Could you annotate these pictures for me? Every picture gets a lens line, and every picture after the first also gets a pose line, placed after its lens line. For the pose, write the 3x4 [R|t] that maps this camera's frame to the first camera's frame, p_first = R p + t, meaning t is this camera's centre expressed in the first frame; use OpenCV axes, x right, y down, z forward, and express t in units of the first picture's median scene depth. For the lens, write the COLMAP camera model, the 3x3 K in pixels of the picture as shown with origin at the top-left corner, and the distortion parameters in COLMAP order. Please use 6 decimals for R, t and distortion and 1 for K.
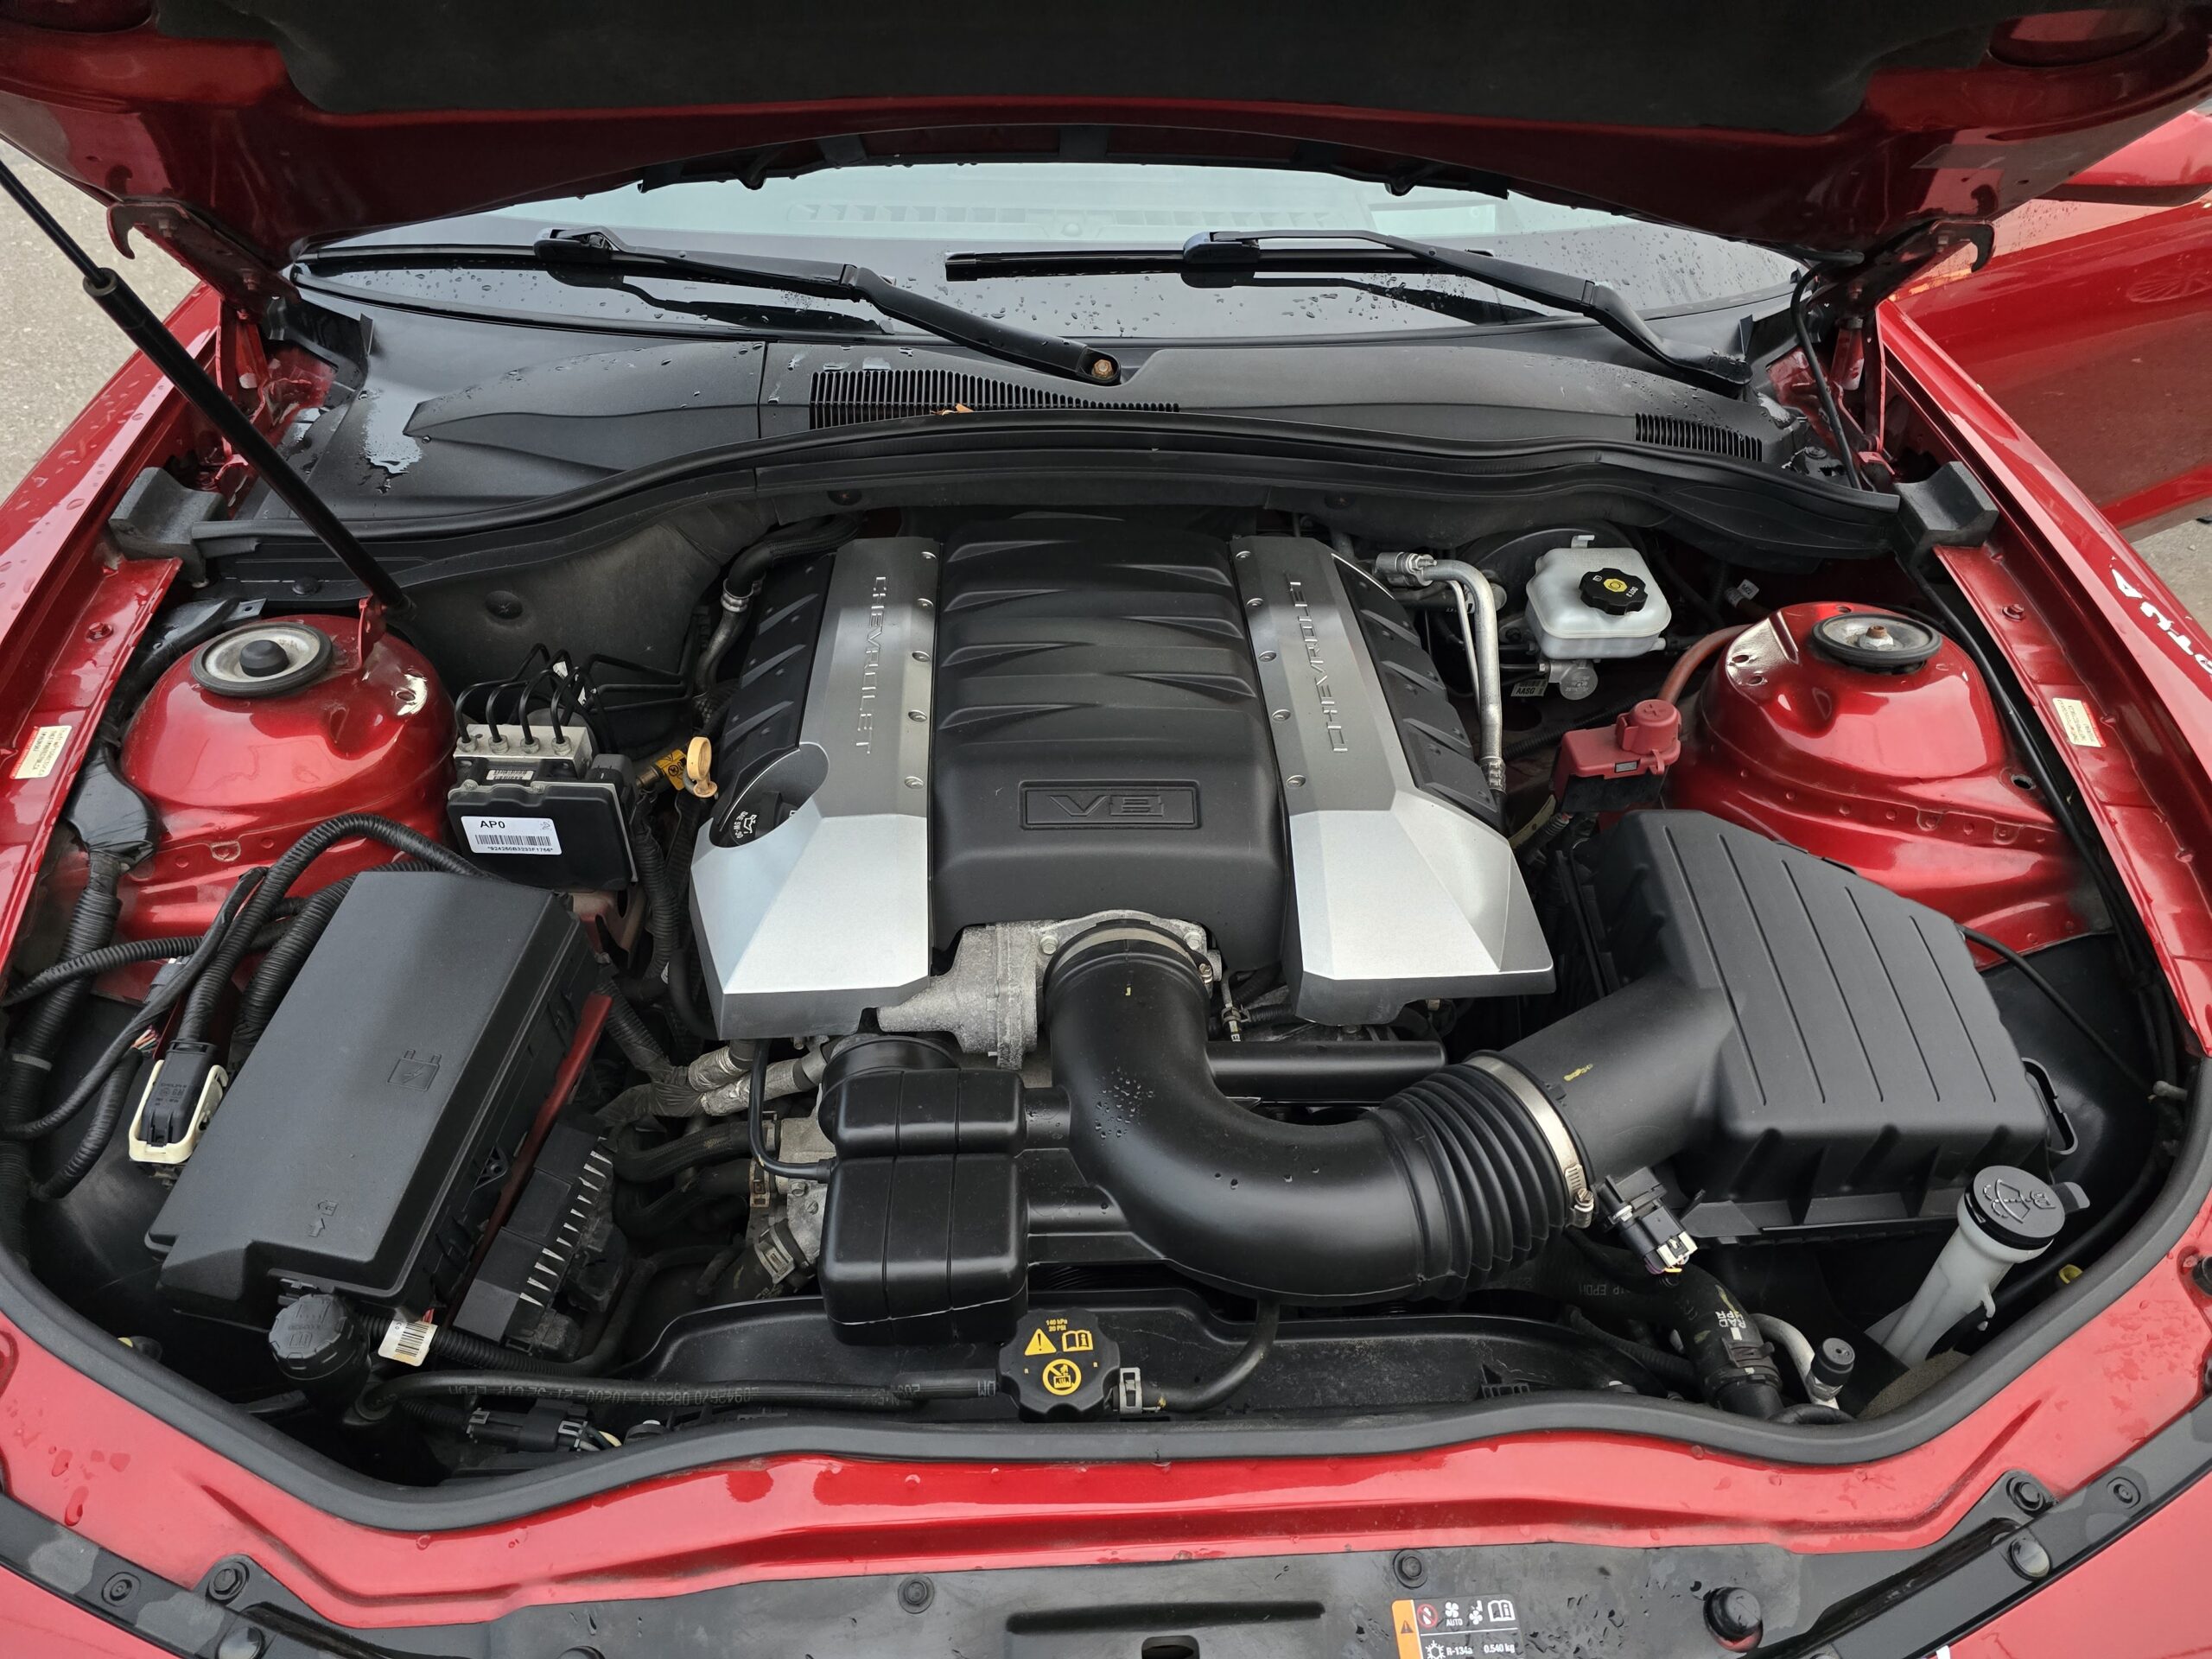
lens RADIAL K [[1484.1, 0, 1115.3], [0, 1484.1, 836.5], [0, 0, 1]] dist [0.032135, -0.039988]
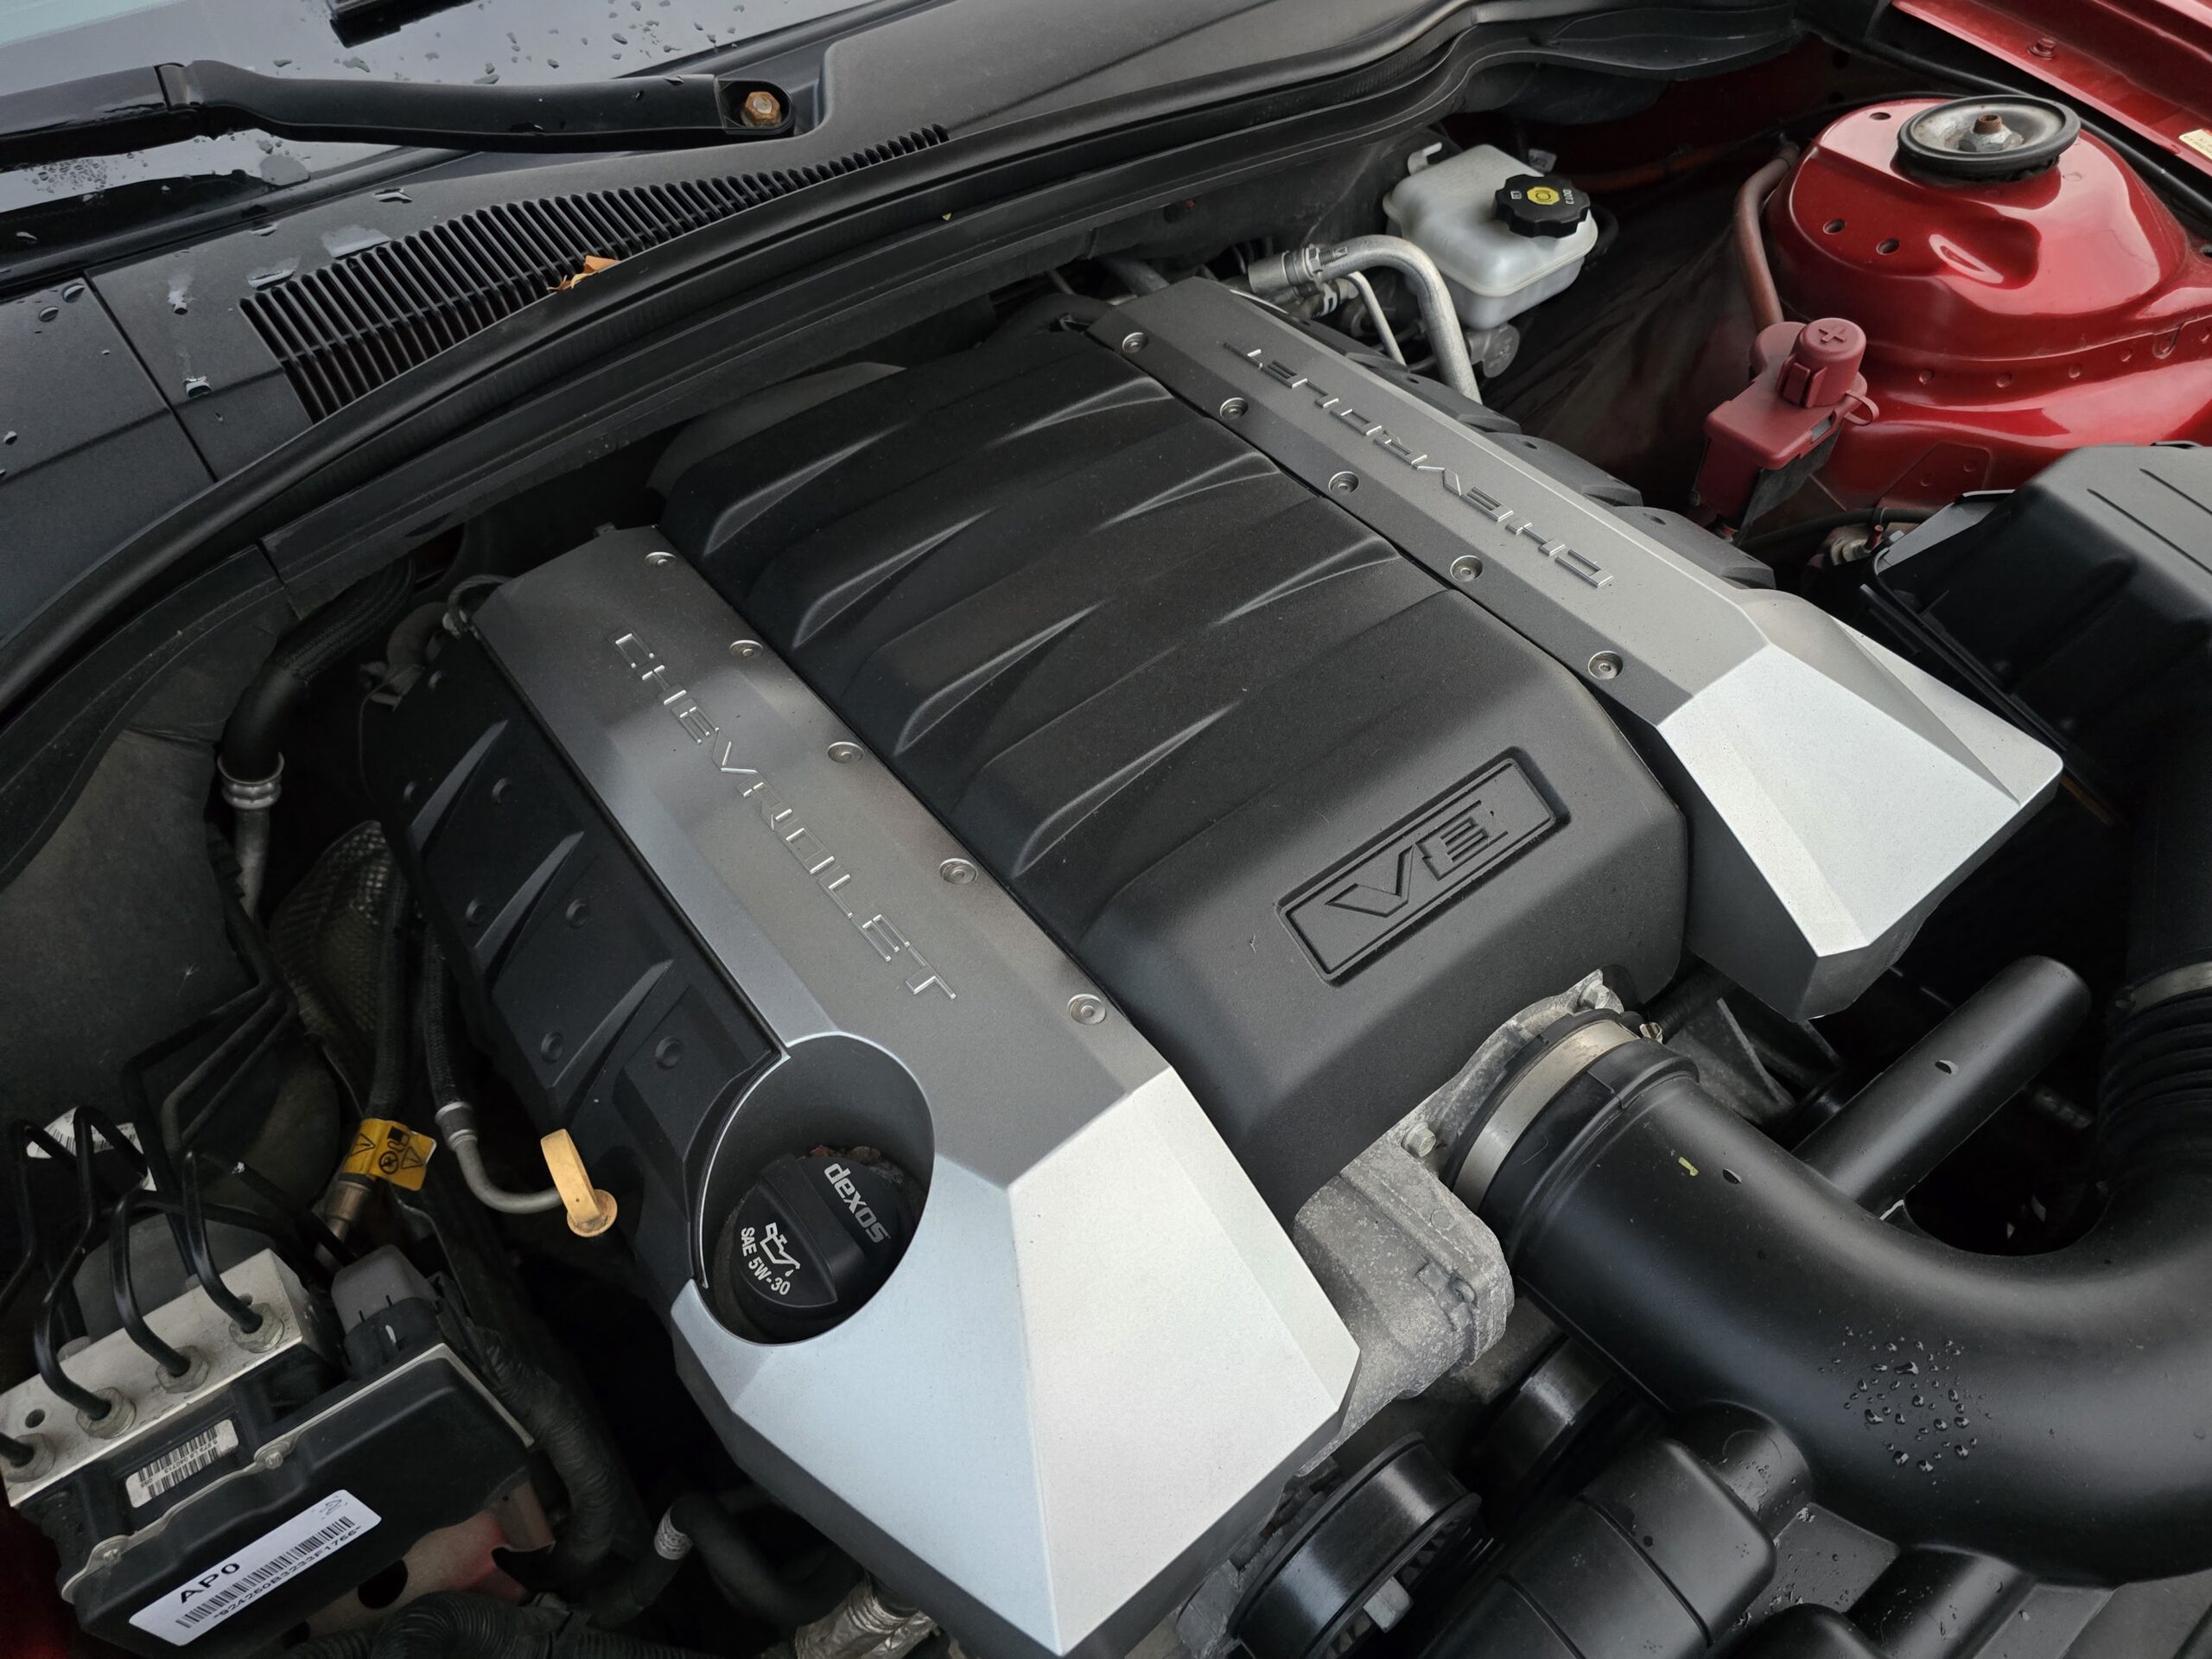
lens RADIAL K [[1484.1, 0, 1099.2], [0, 1484.1, 824.8], [0, 0, 1]] dist [0.032135, -0.039988]
pose [[0.818601, -0.467675, 0.333426, -0.225145], [0.410251, 0.882379, 0.230440, -0.169505], [-0.401979, -0.051850, 0.914180, 0.468810]]
